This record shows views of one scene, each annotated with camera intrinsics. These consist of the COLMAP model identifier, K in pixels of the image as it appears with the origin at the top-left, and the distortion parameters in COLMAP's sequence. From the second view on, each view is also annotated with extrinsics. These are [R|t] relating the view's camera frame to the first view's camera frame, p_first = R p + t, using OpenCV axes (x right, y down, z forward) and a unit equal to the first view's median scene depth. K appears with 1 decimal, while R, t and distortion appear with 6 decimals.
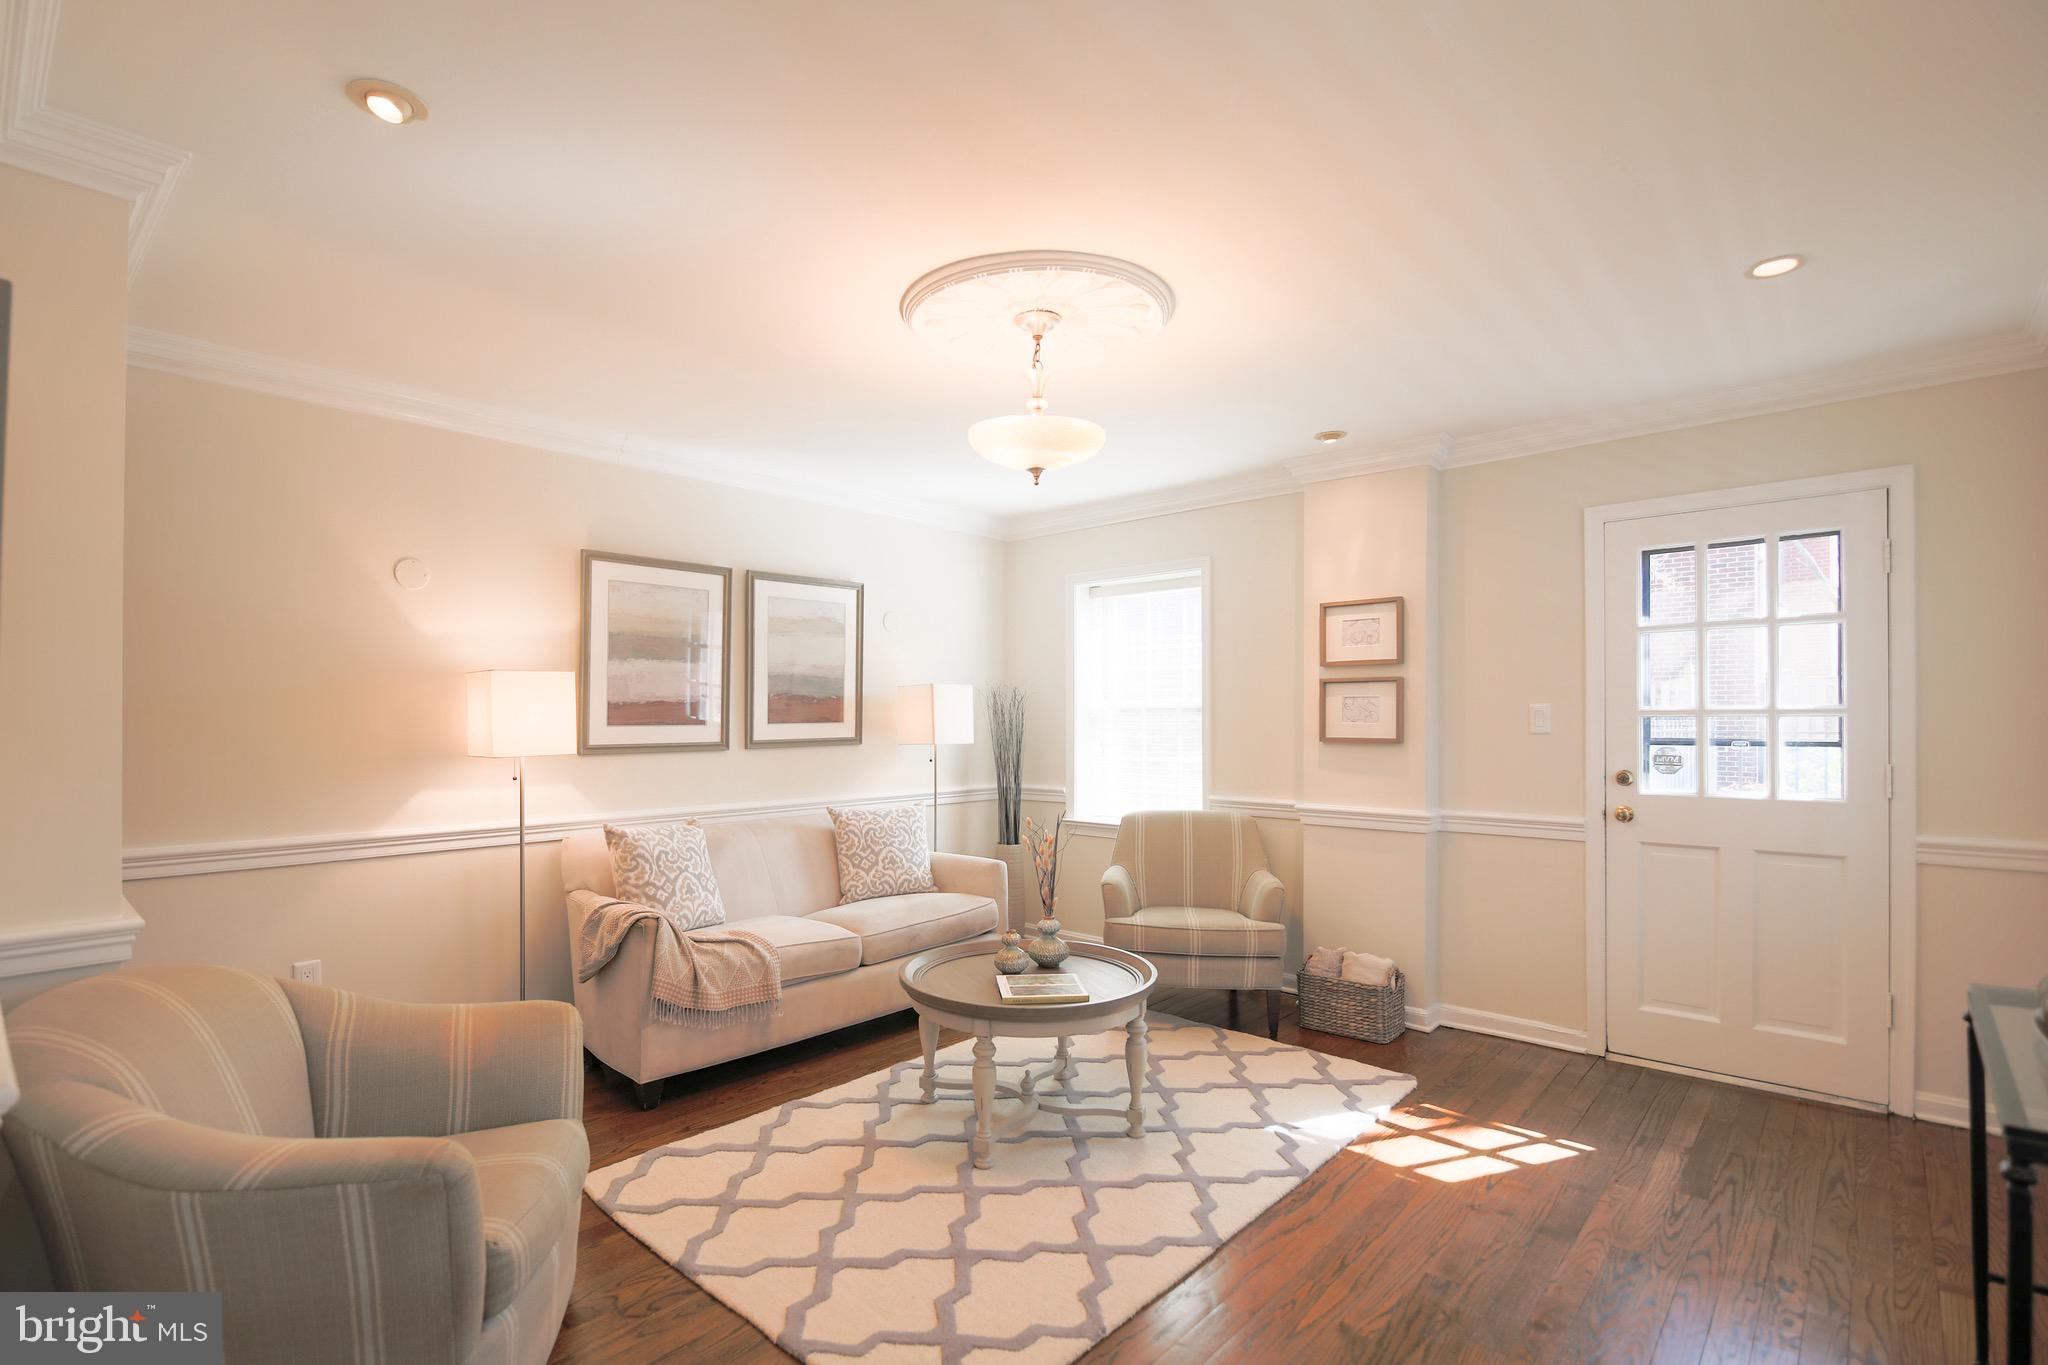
lens RADIAL K [[941.8, 0, 1031.9], [0, 941.8, 665.9], [0, 0, 1]] dist [0.001788, -0.007728]
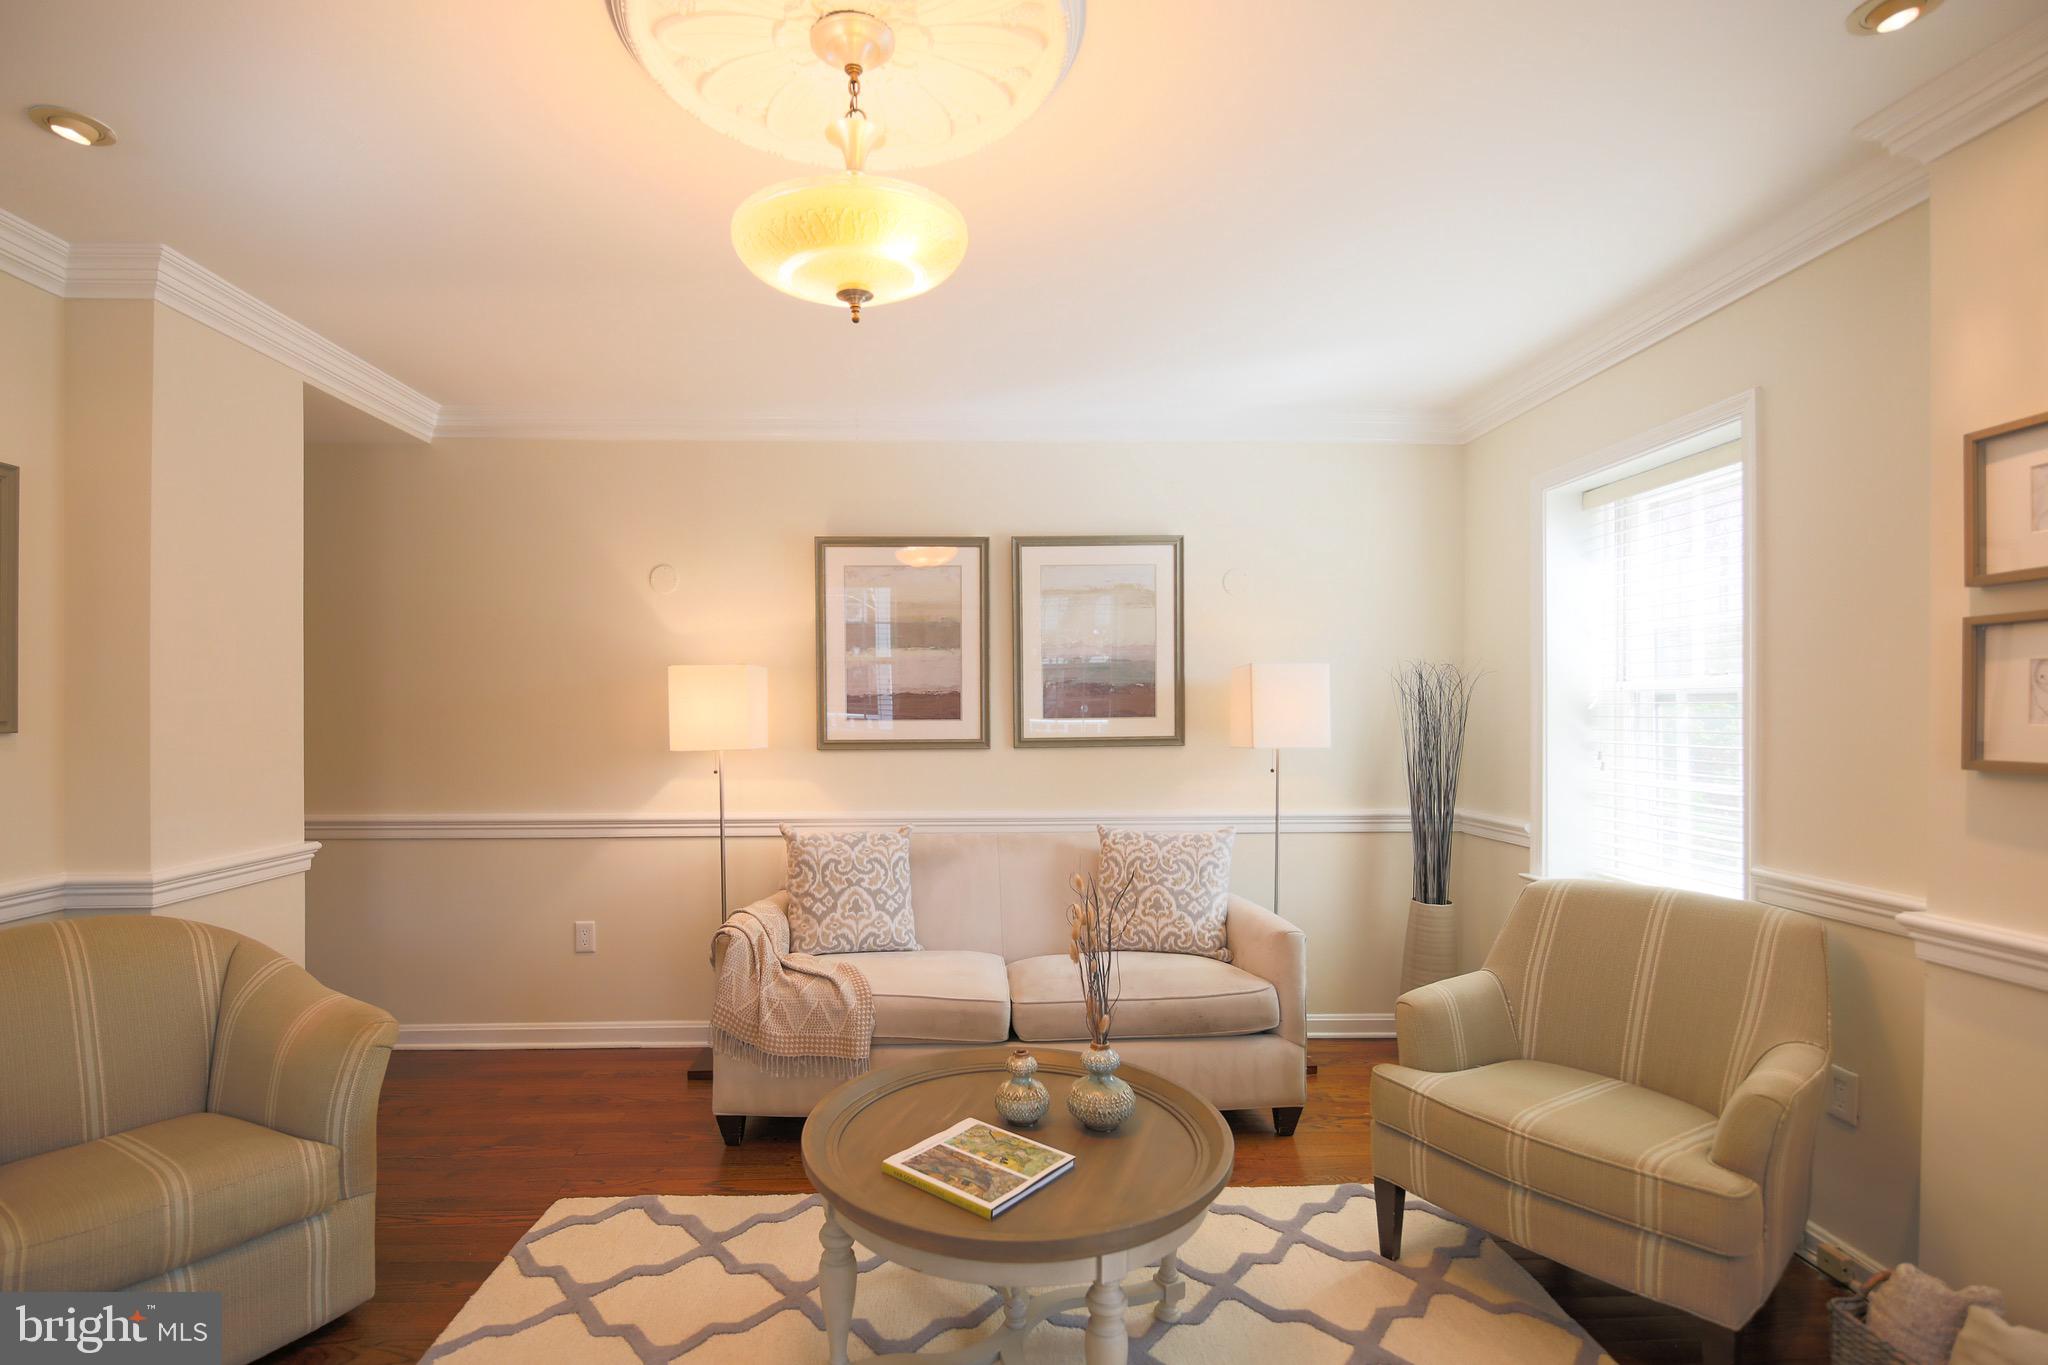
lens RADIAL K [[941.8, 0, 999.1], [0, 941.8, 695.0], [0, 0, 1]] dist [0.001788, -0.007728]
pose [[0.692219, -0.011726, -0.721592, 0.309231], [0.040610, 0.998917, 0.022724, 0.021107], [0.720544, -0.045034, 0.691945, 0.415353]]
